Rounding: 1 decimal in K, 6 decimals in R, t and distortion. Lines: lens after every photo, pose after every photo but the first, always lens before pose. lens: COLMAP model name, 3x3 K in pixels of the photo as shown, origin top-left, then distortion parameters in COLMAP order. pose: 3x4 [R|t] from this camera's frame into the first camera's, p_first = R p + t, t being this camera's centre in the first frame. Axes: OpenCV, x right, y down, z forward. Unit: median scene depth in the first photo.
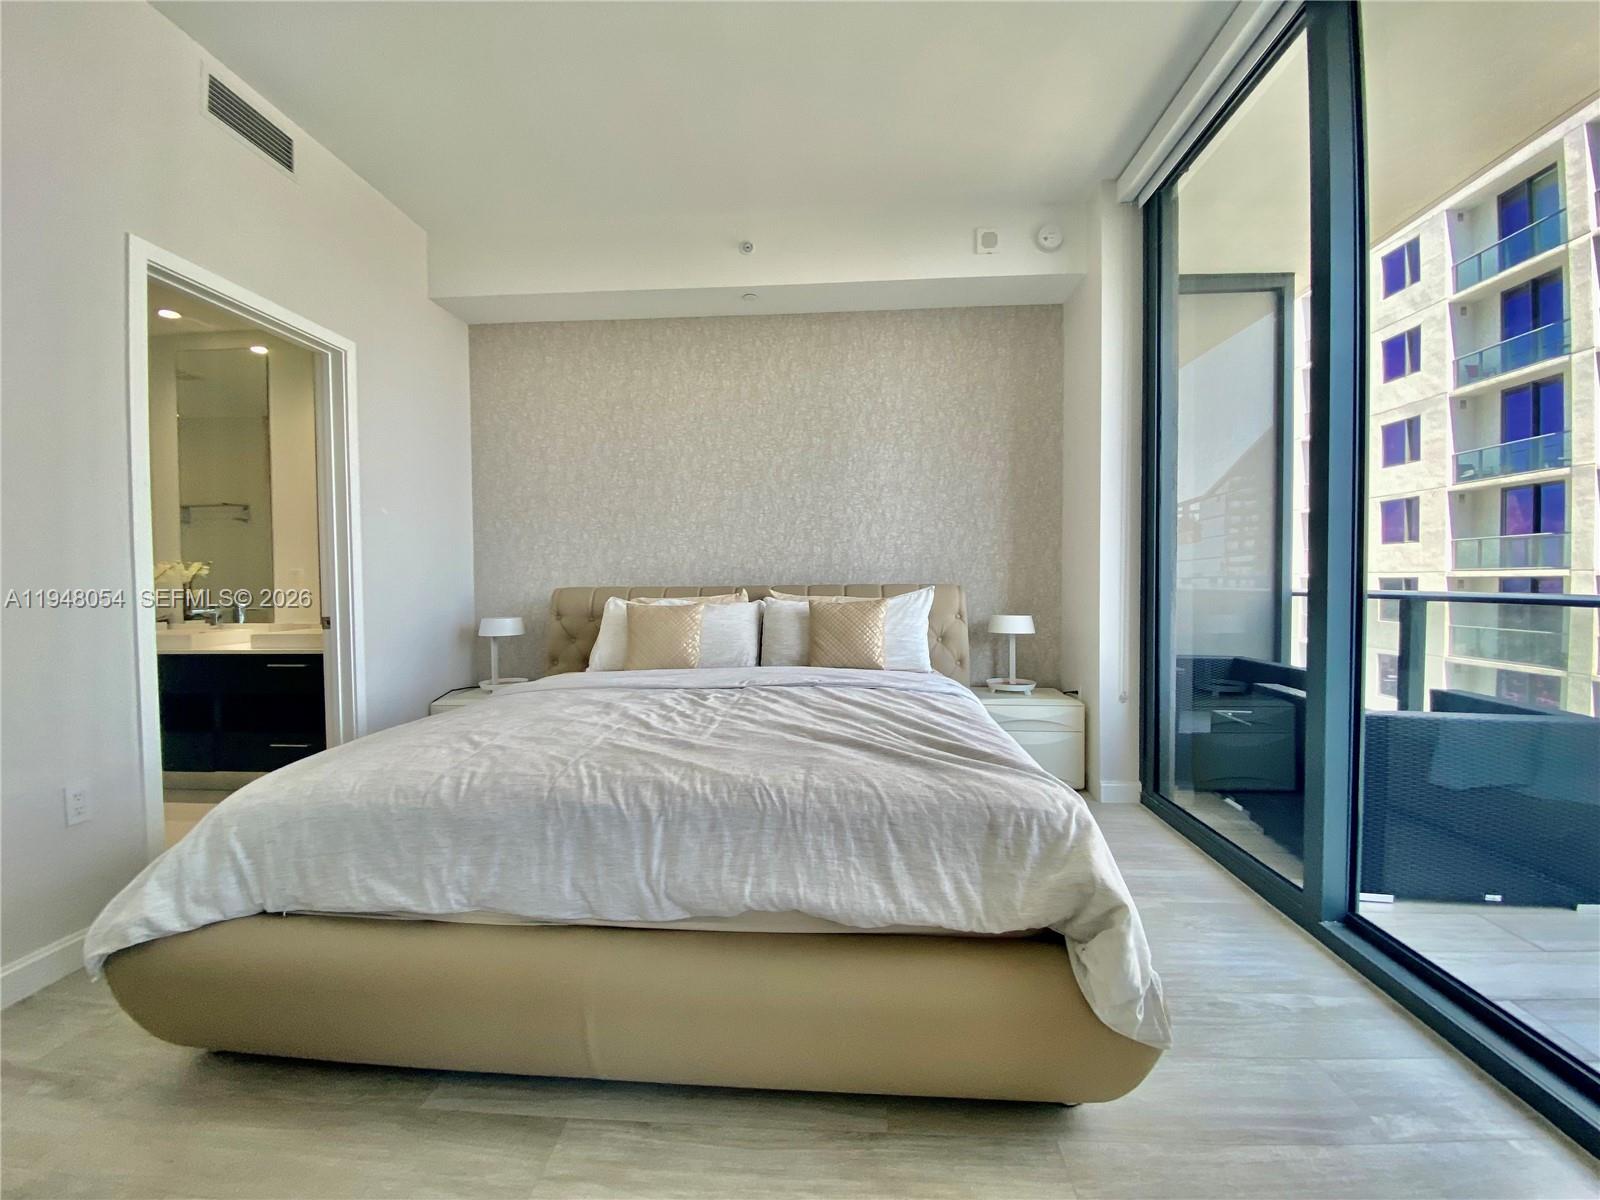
lens RADIAL K [[659.0, 0, 800.0], [0, 659.0, 600.0], [0, 0, 1]] dist [0.035695, -0.025697]
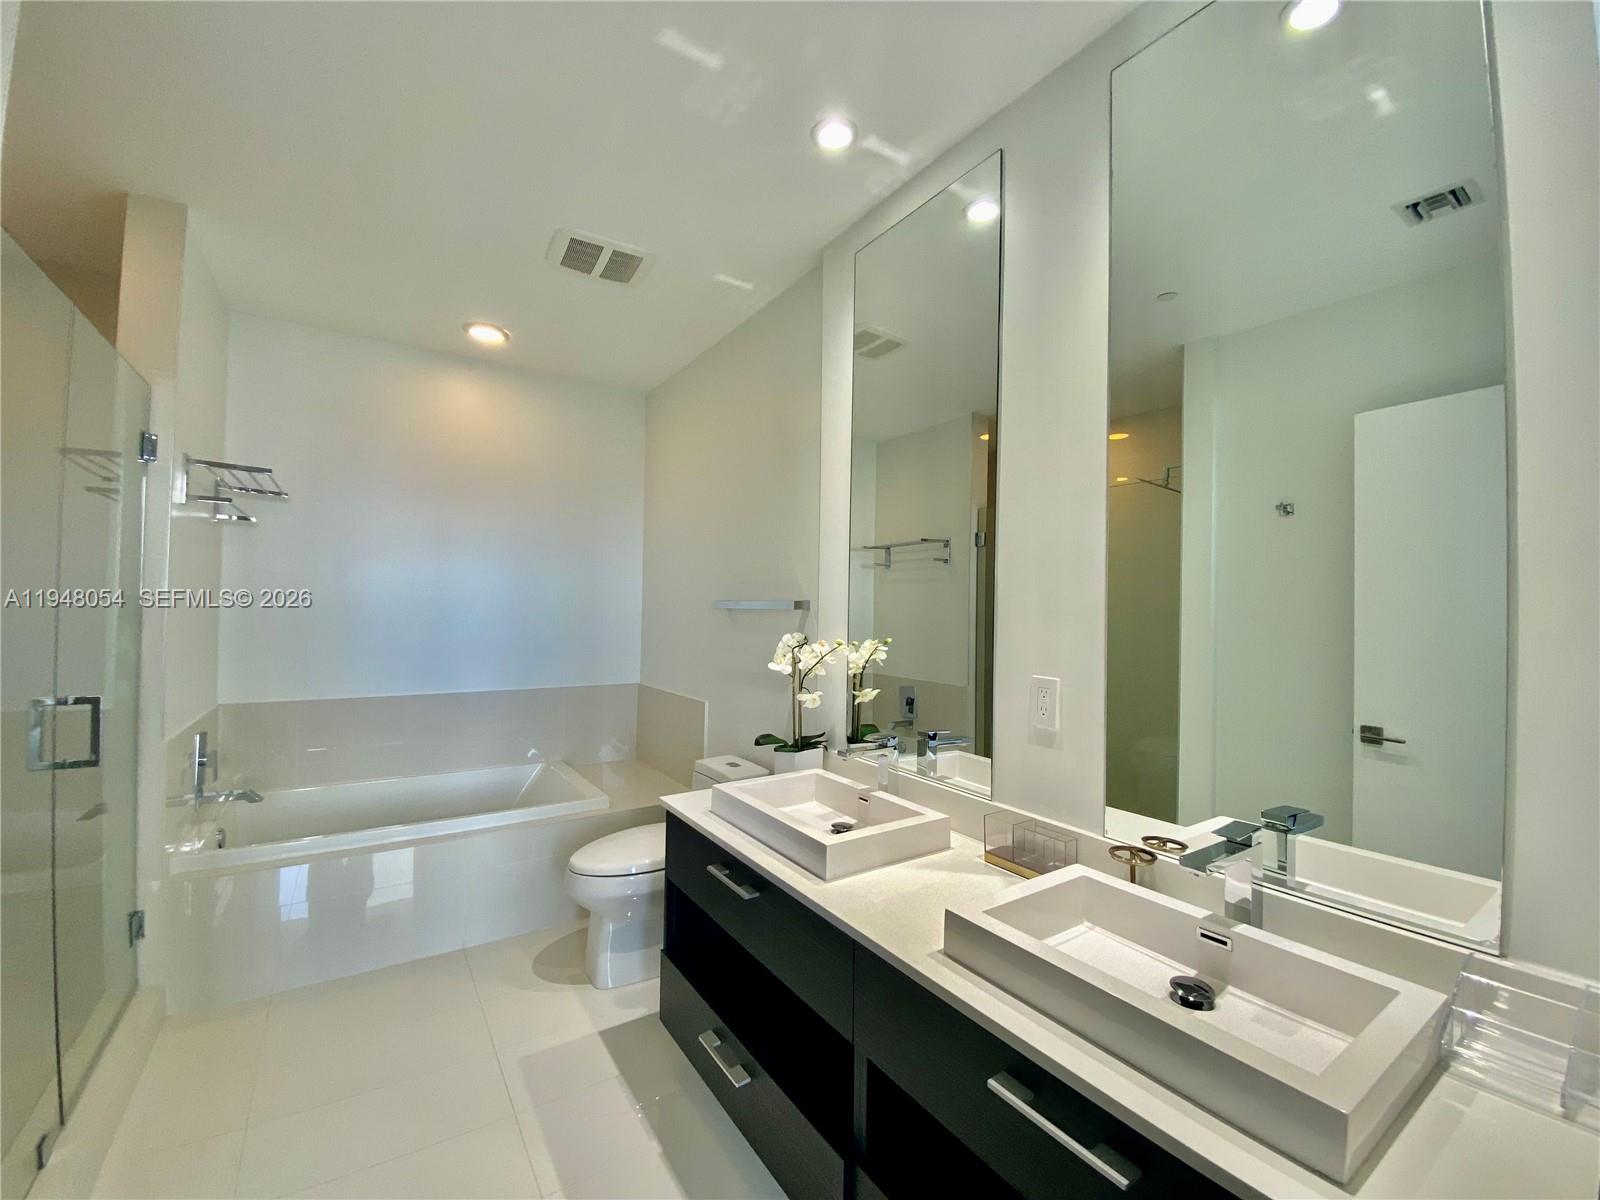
lens RADIAL K [[659.0, 0, 800.0], [0, 659.0, 600.0], [0, 0, 1]] dist [0.035695, -0.025697]
pose [[0.614051, 0.006358, -0.789240, -0.509428], [-0.044113, 0.998681, -0.026275, -0.070520], [0.788032, 0.050950, 0.613522, 0.615940]]
